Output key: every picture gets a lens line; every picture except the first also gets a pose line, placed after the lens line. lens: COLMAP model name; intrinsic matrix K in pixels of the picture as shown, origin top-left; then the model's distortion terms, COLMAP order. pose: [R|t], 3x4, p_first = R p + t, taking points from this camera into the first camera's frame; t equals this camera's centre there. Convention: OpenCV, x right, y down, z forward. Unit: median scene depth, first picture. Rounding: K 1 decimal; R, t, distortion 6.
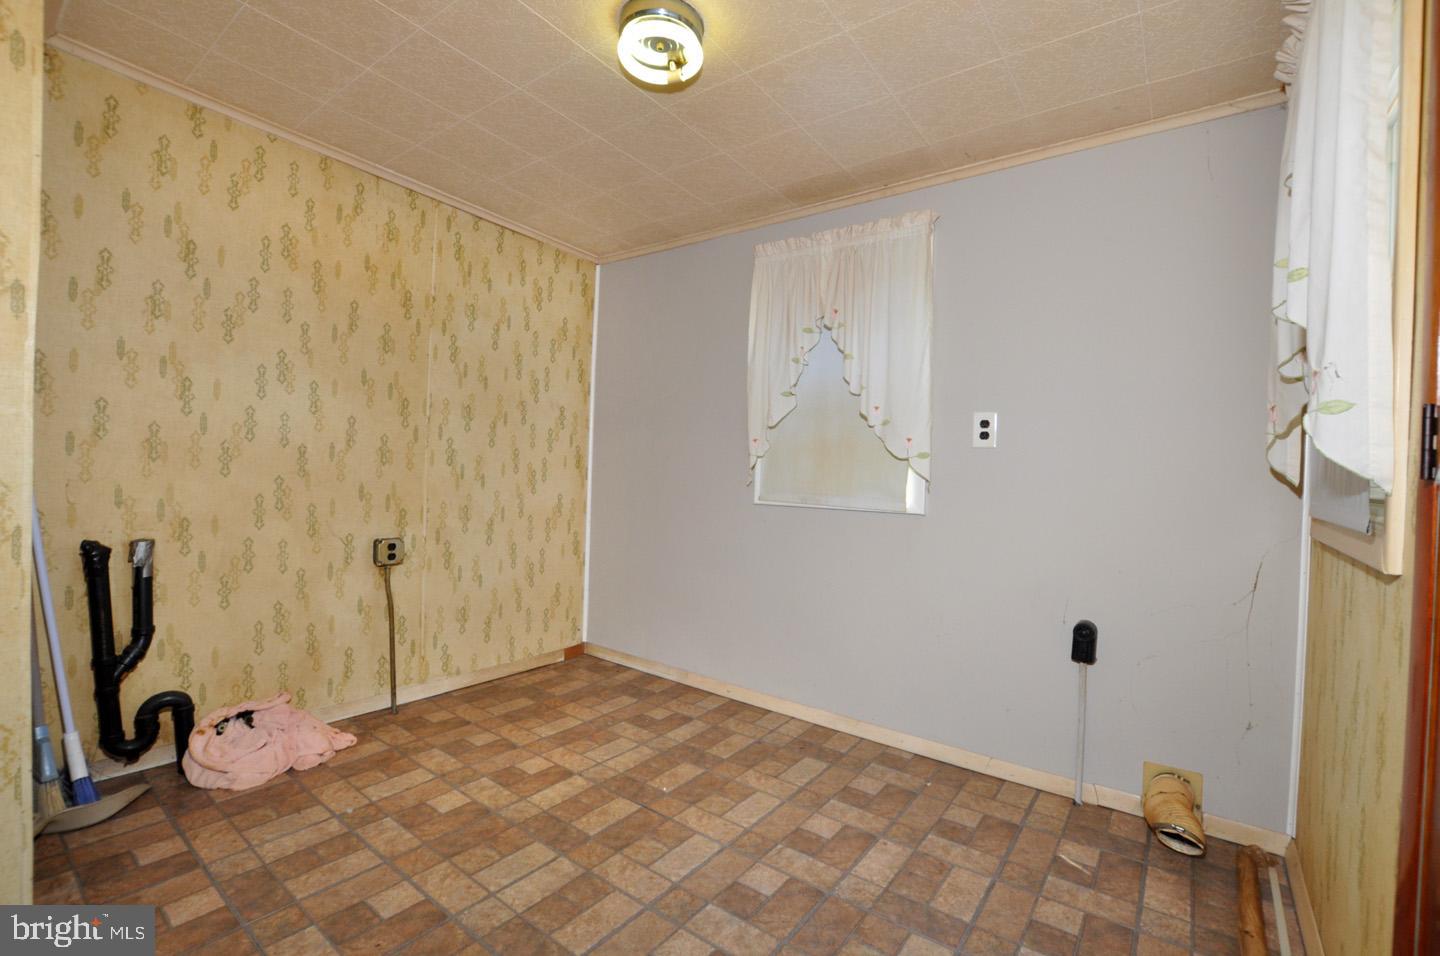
lens RADIAL K [[631.8, 0, 722.7], [0, 631.8, 478.7], [0, 0, 1]] dist [-0.033760, 0.003439]
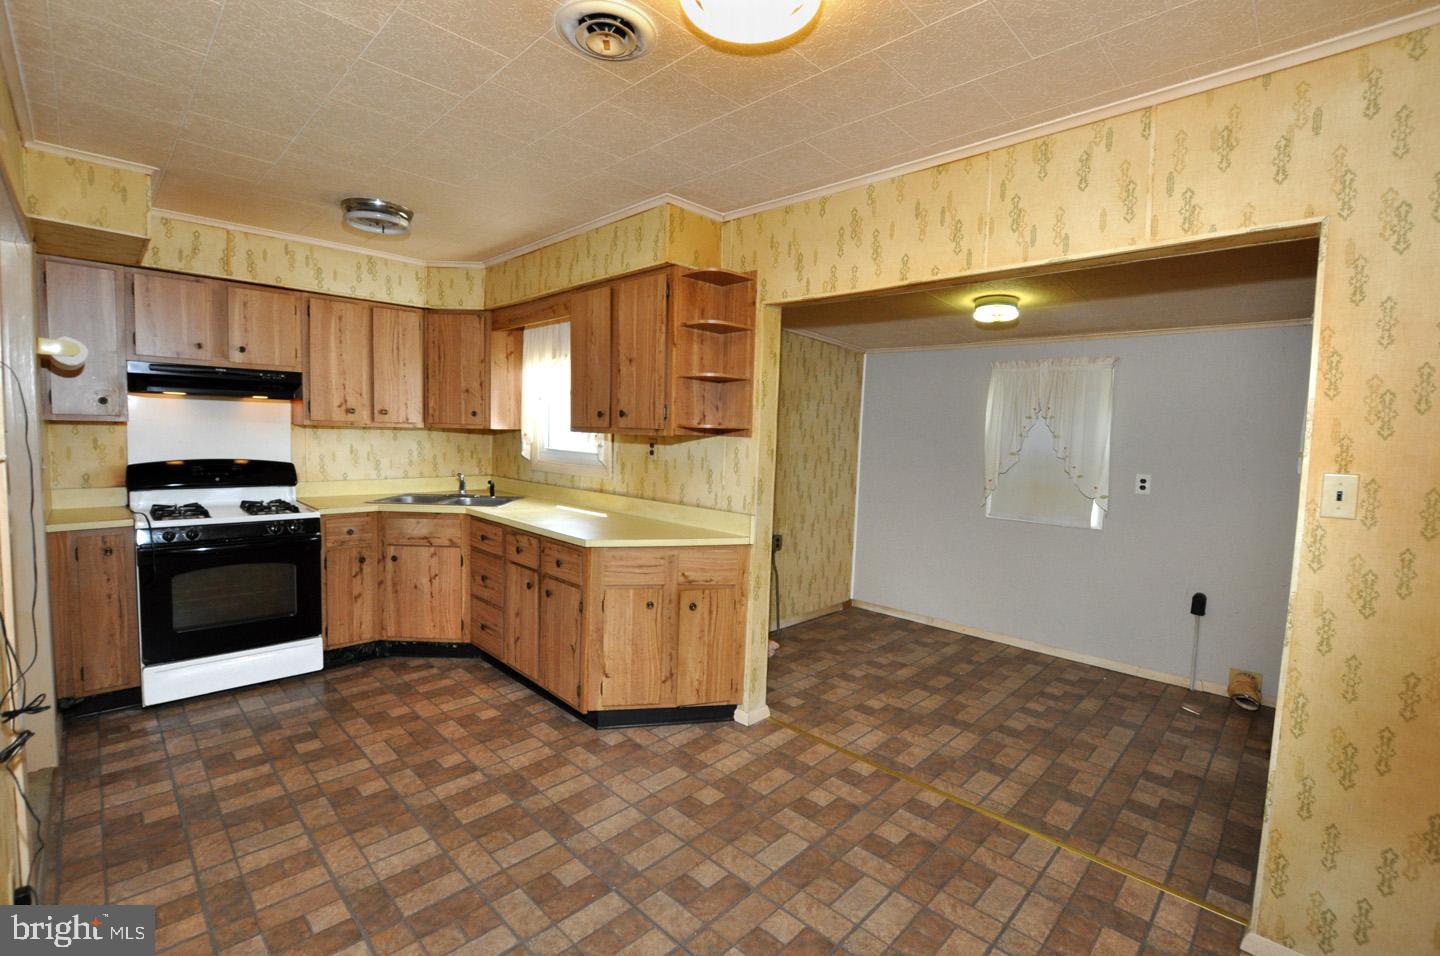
lens RADIAL K [[629.7, 0, 724.1], [0, 629.7, 478.9], [0, 0, 1]] dist [-0.030785, 0.001205]
pose [[0.992123, 0.012757, -0.124614, -0.468554], [-0.006630, 0.998754, 0.049458, -0.151151], [0.125089, -0.048242, 0.990972, -0.769782]]
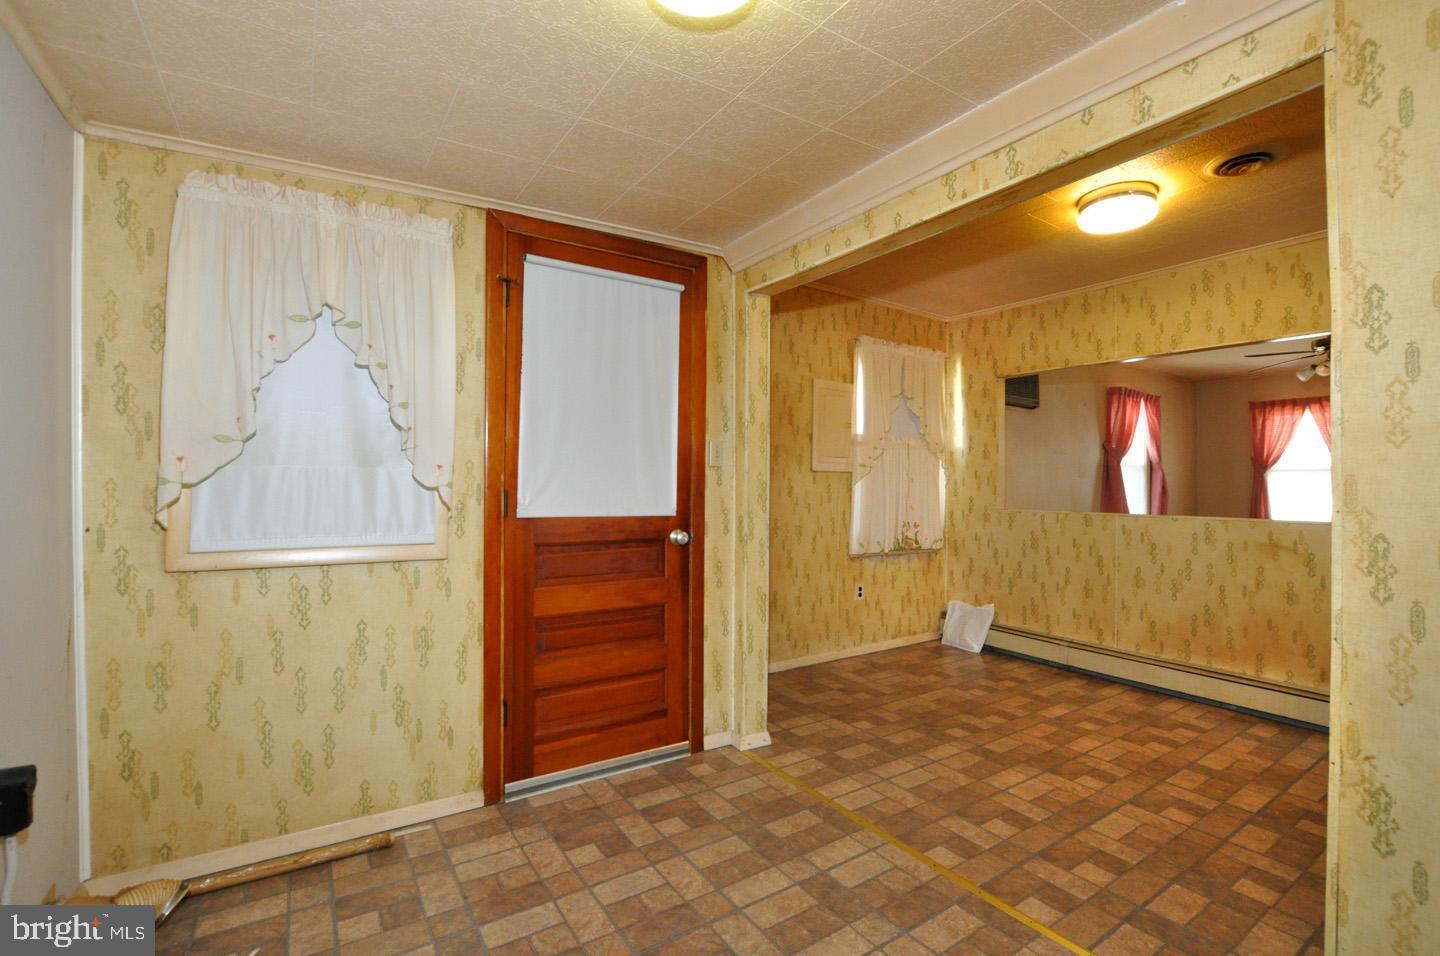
lens RADIAL K [[631.8, 0, 722.7], [0, 631.8, 478.7], [0, 0, 1]] dist [-0.033760, 0.003439]
pose [[-0.943114, -0.033711, 0.330757, -0.239804], [-0.029900, 0.999415, 0.016604, -0.078806], [-0.331123, 0.005769, -0.943570, 1.057605]]
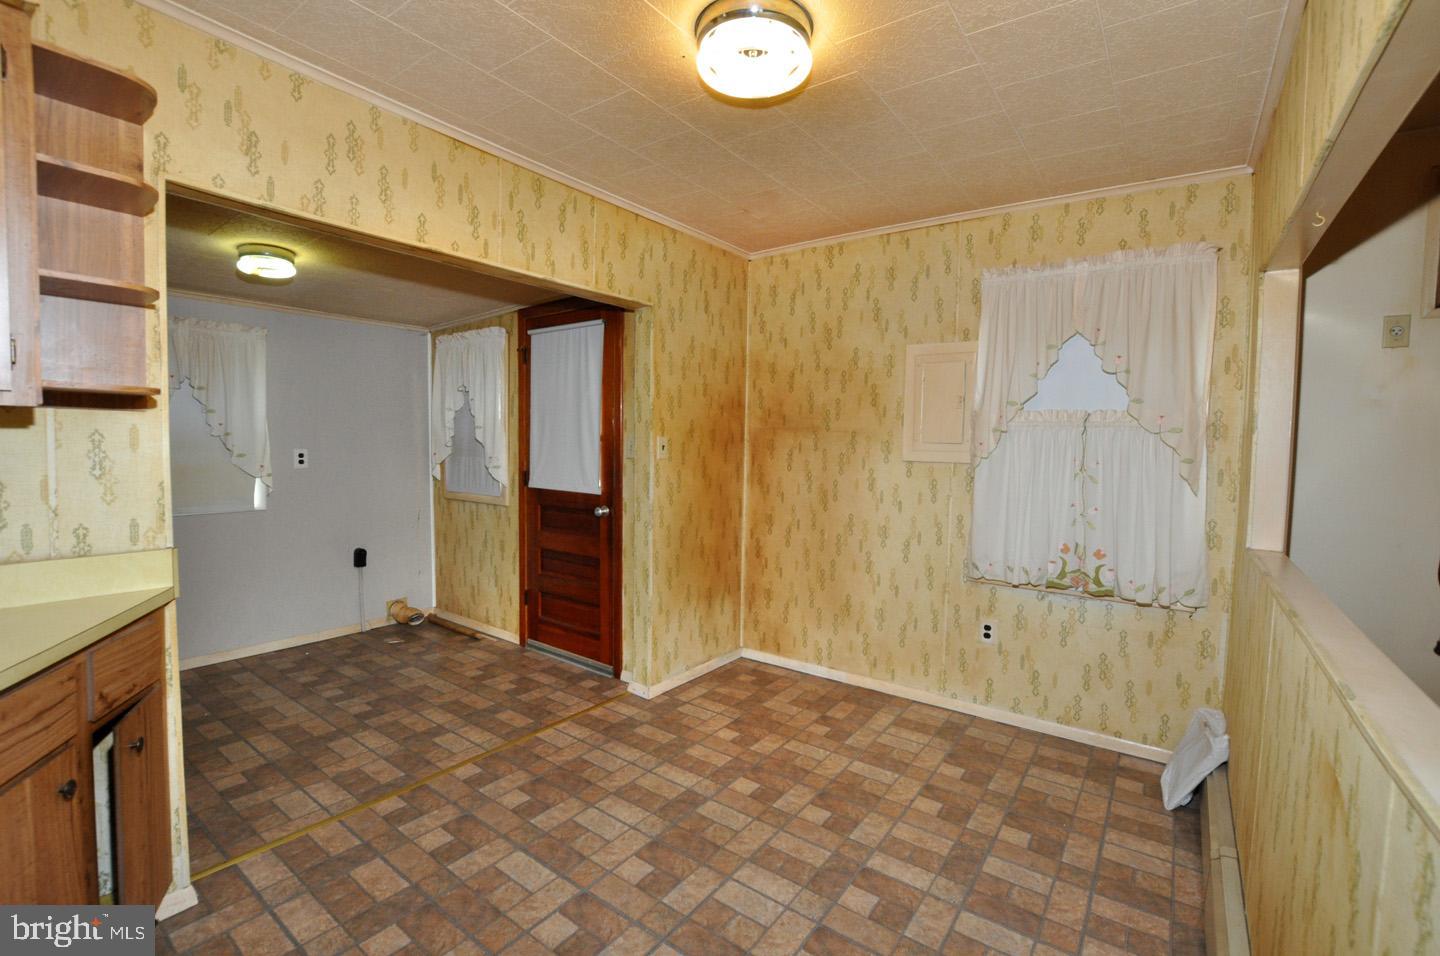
lens RADIAL K [[630.7, 0, 723.5], [0, 630.7, 478.1], [0, 0, 1]] dist [-0.031891, 0.000674]
pose [[-0.015496, -0.086724, 0.996112, -1.227900], [-0.000744, 0.996232, 0.086723, -0.157037], [-0.999880, 0.000603, -0.015502, -0.171171]]
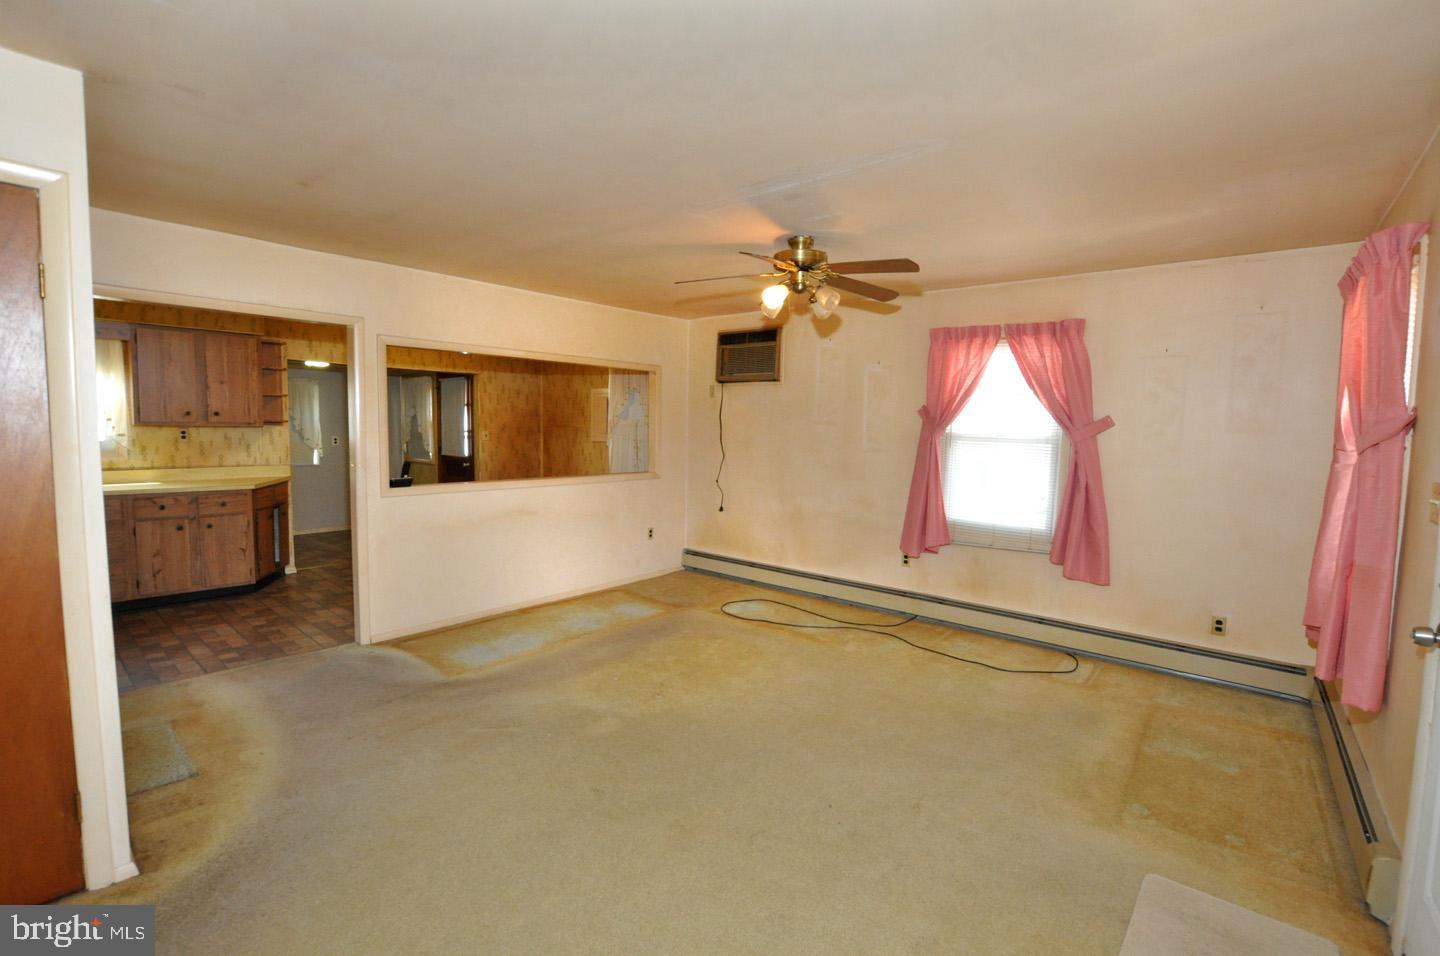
lens RADIAL K [[631.8, 0, 722.7], [0, 631.8, 478.7], [0, 0, 1]] dist [-0.033760, 0.003439]
pose [[0.052710, -0.108123, 0.992739, -2.800755], [0.001690, 0.994129, 0.108185, -0.221867], [-0.998608, -0.004025, 0.052583, -1.329049]]
